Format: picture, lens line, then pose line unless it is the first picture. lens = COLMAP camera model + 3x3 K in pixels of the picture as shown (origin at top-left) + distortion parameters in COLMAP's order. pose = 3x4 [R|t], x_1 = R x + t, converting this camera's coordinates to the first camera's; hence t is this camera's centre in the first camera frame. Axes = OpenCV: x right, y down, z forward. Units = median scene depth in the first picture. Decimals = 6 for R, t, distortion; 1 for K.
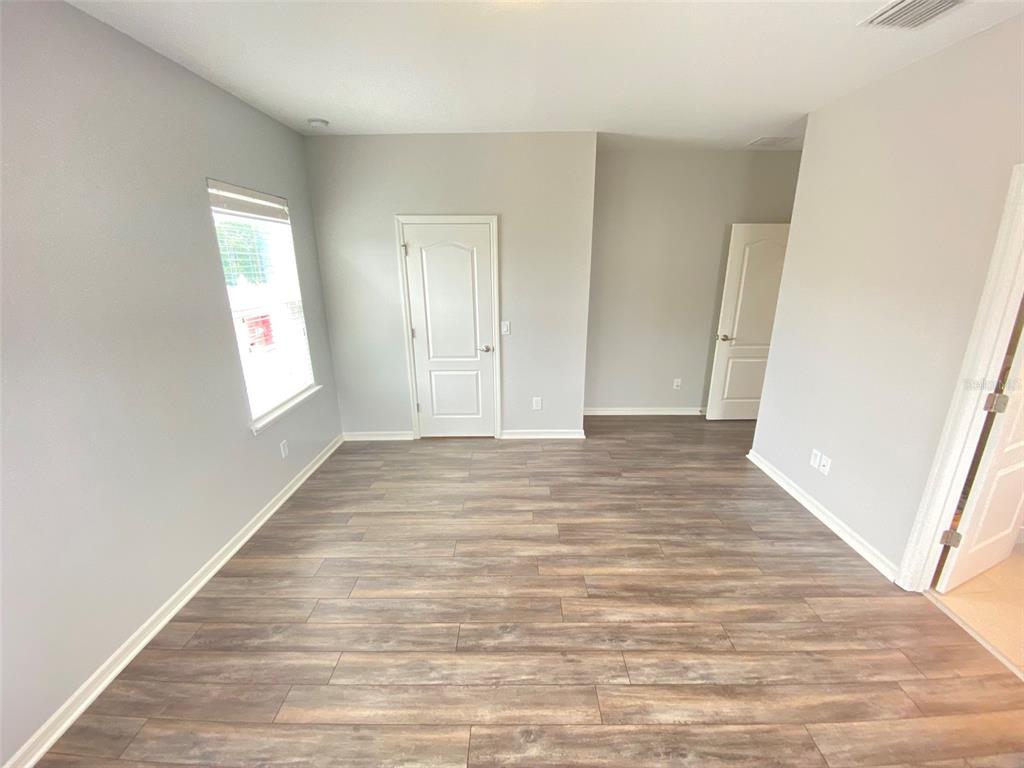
lens RADIAL K [[421.5, 0, 514.5], [0, 421.5, 386.2], [0, 0, 1]] dist [0.027179, -0.020697]
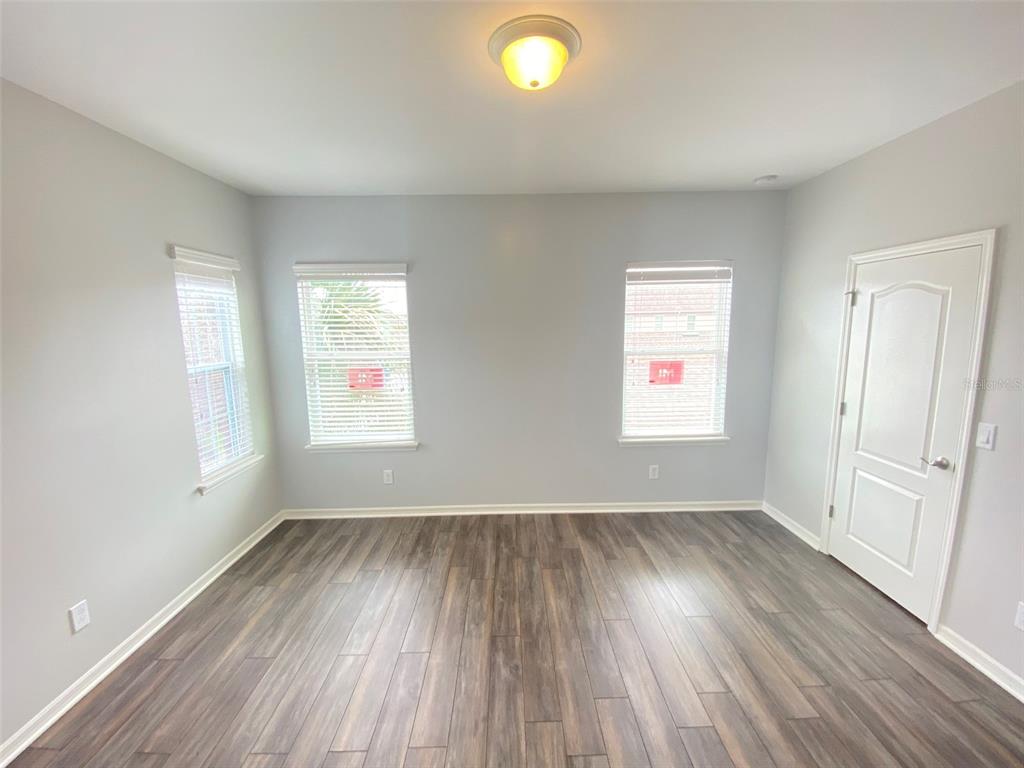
lens RADIAL K [[427.4, 0, 511.3], [0, 427.4, 378.8], [0, 0, 1]] dist [0.027474, -0.020898]
pose [[0.006007, 0.134259, -0.990928, 0.614438], [-0.267500, 0.955048, 0.127776, -0.149265], [0.963539, 0.264305, 0.041651, 0.518382]]
